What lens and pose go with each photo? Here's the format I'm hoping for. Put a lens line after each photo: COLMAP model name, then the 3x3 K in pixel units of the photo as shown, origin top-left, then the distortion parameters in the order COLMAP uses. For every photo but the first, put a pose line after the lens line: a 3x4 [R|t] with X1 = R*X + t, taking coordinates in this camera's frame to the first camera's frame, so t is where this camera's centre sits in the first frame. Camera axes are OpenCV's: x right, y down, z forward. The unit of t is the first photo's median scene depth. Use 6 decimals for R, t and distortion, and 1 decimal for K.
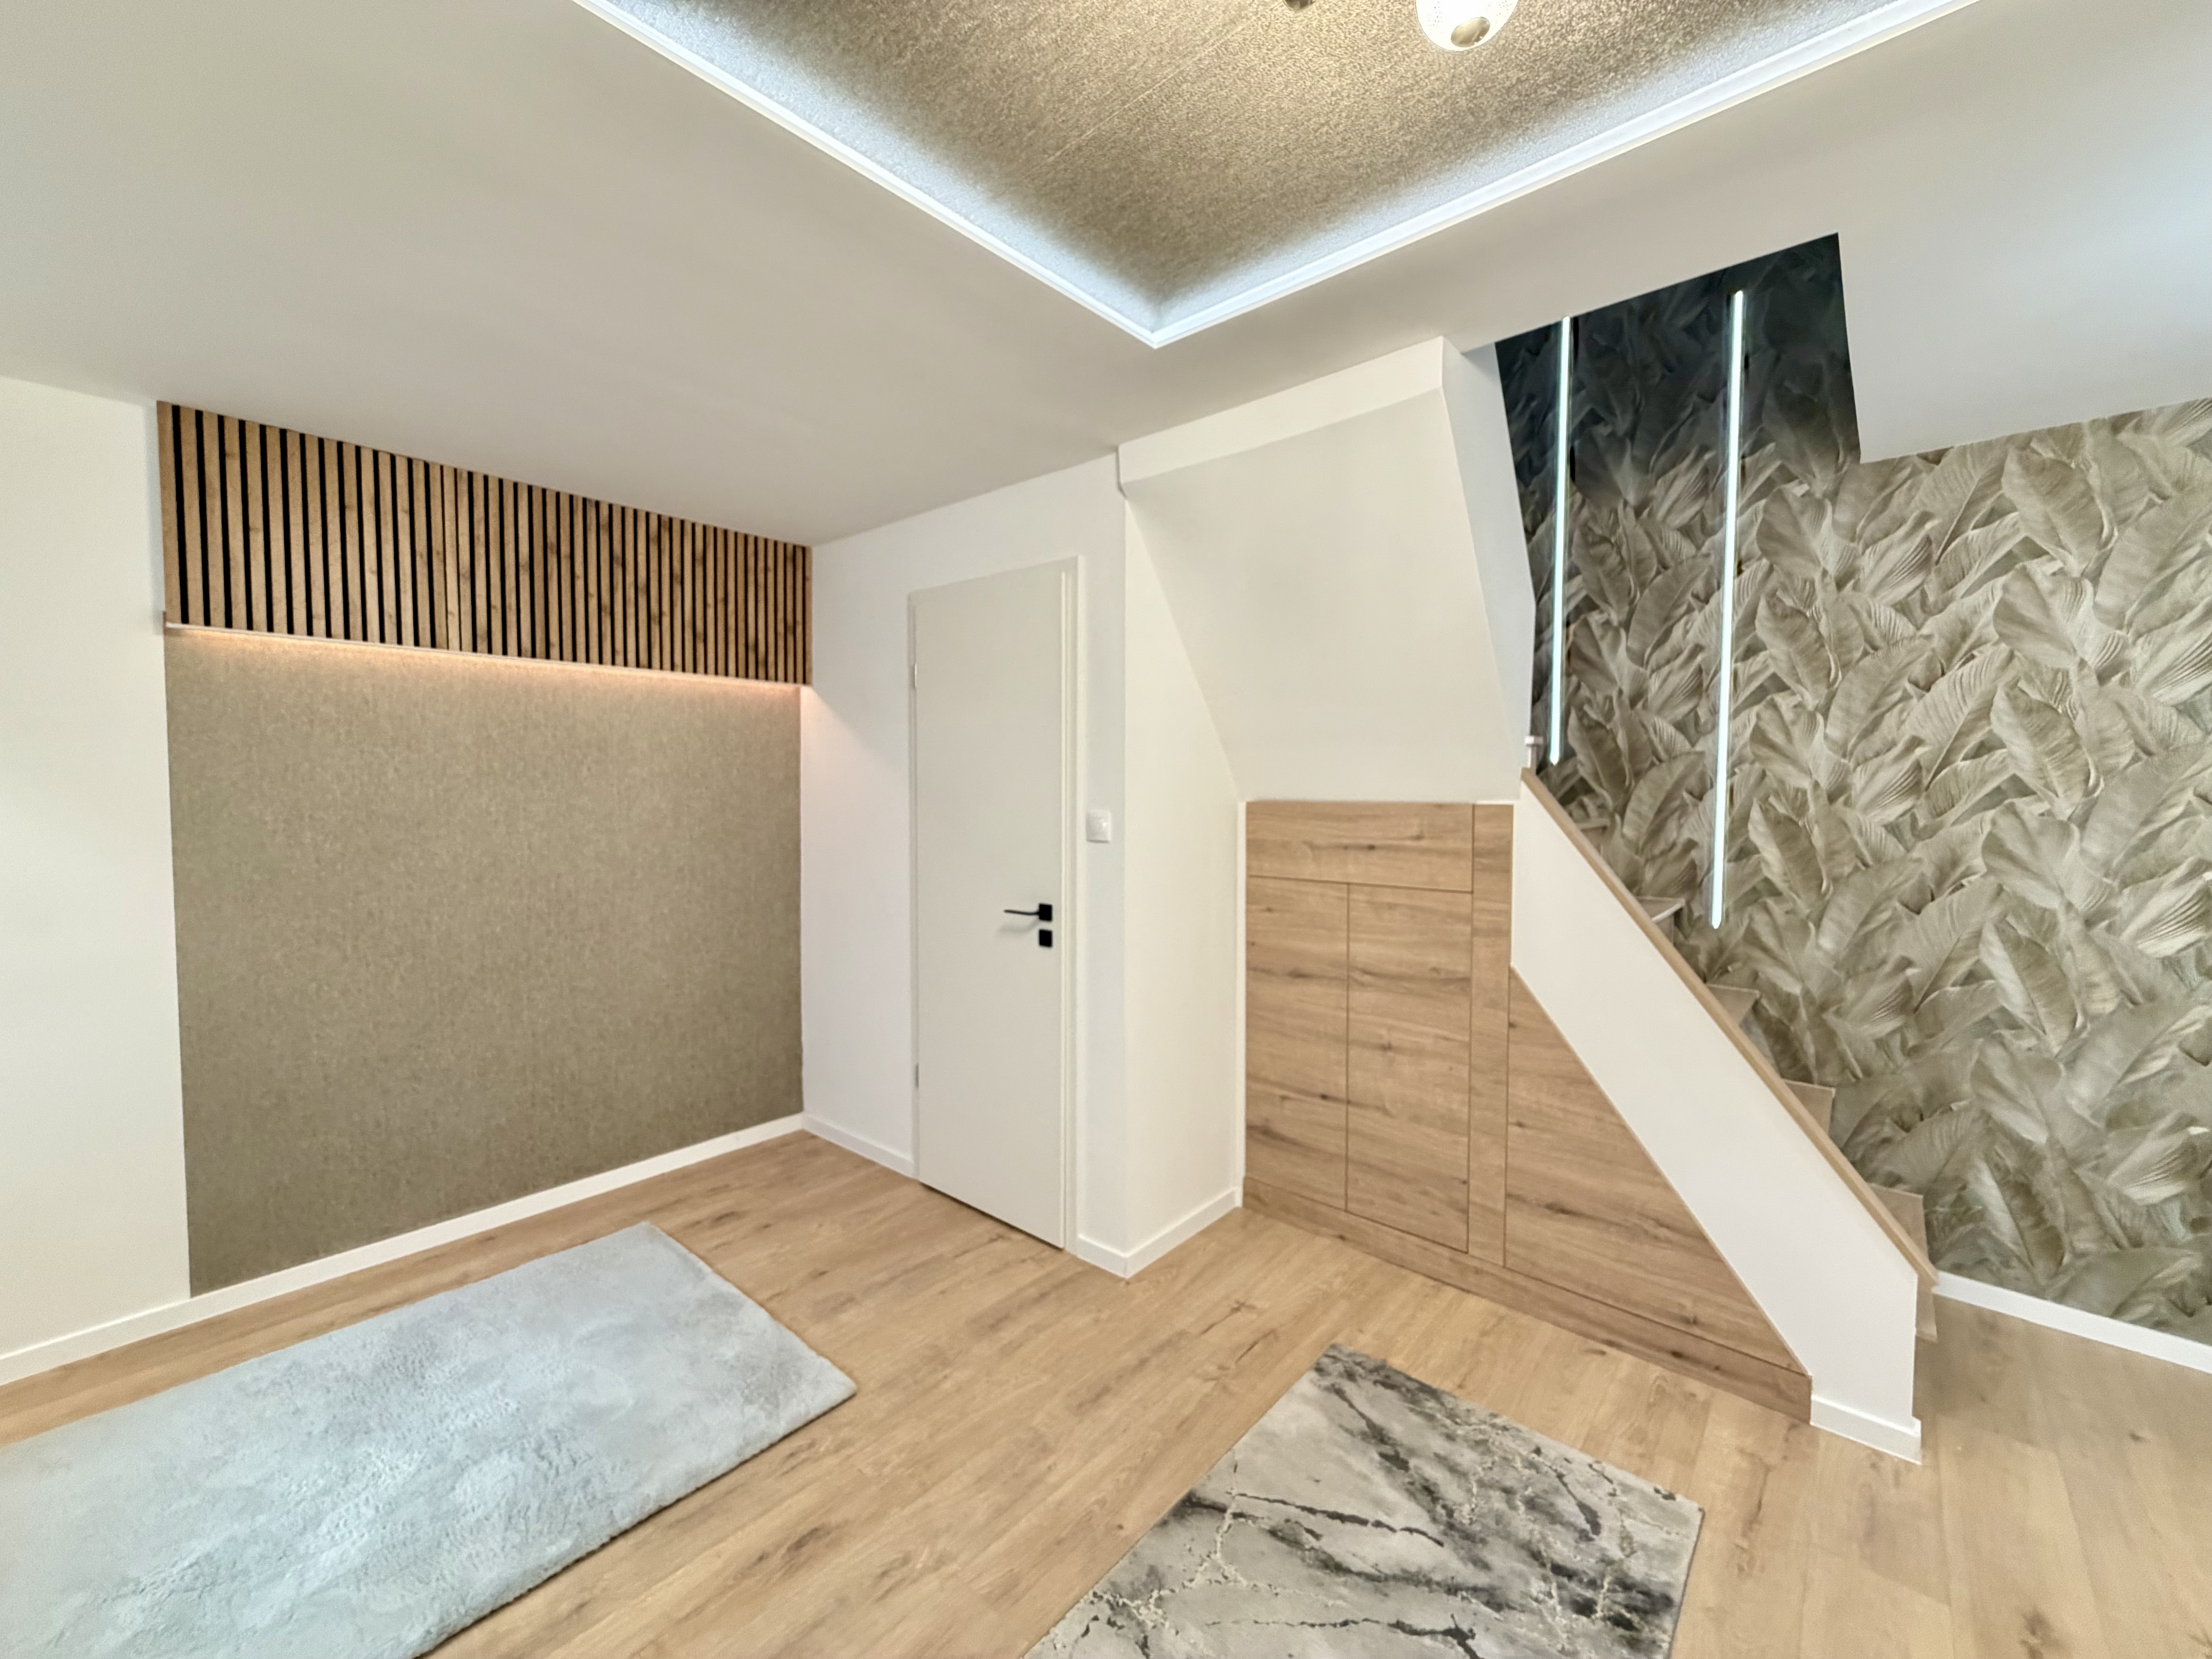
lens RADIAL K [[891.4, 0, 1103.4], [0, 891.4, 827.4], [0, 0, 1]] dist [-0.000915, -0.000310]
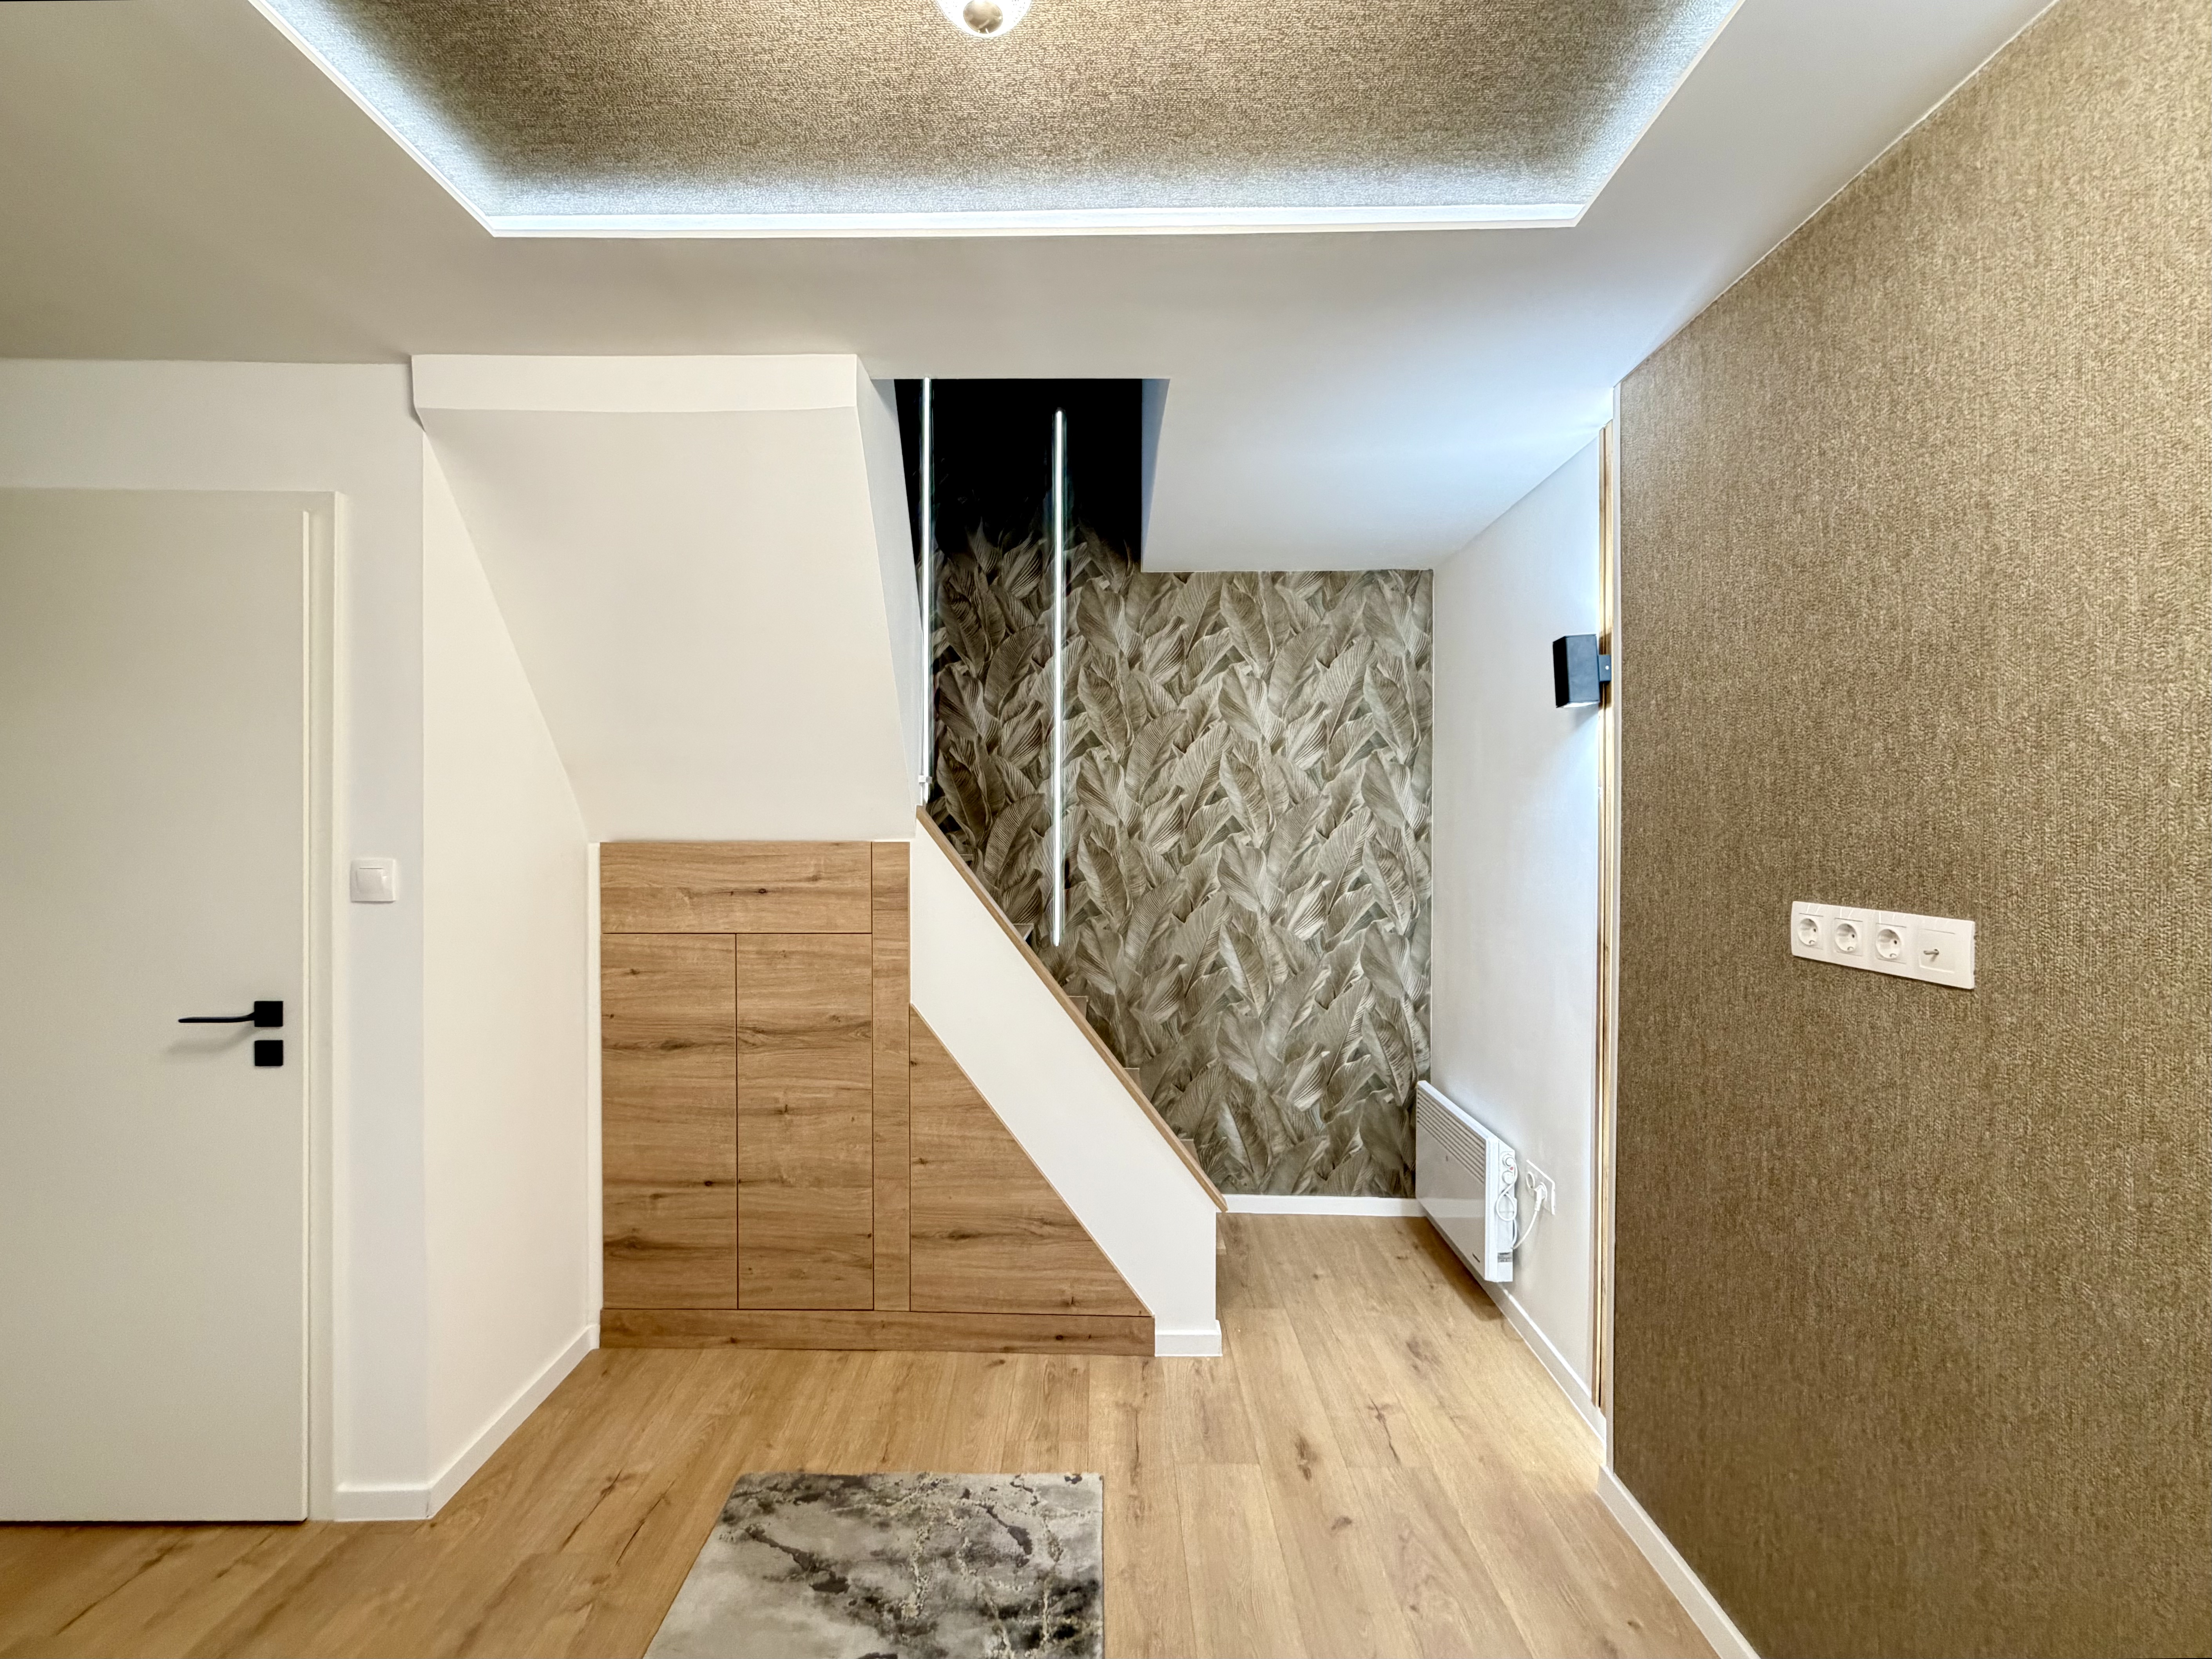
lens RADIAL K [[891.5, 0, 1103.4], [0, 891.5, 827.4], [0, 0, 1]] dist [-0.000915, -0.000310]
pose [[0.748452, -0.001910, 0.663186, -0.042642], [0.028370, 0.999173, -0.029140, -0.006464], [-0.662581, 0.040624, 0.747887, 0.097807]]
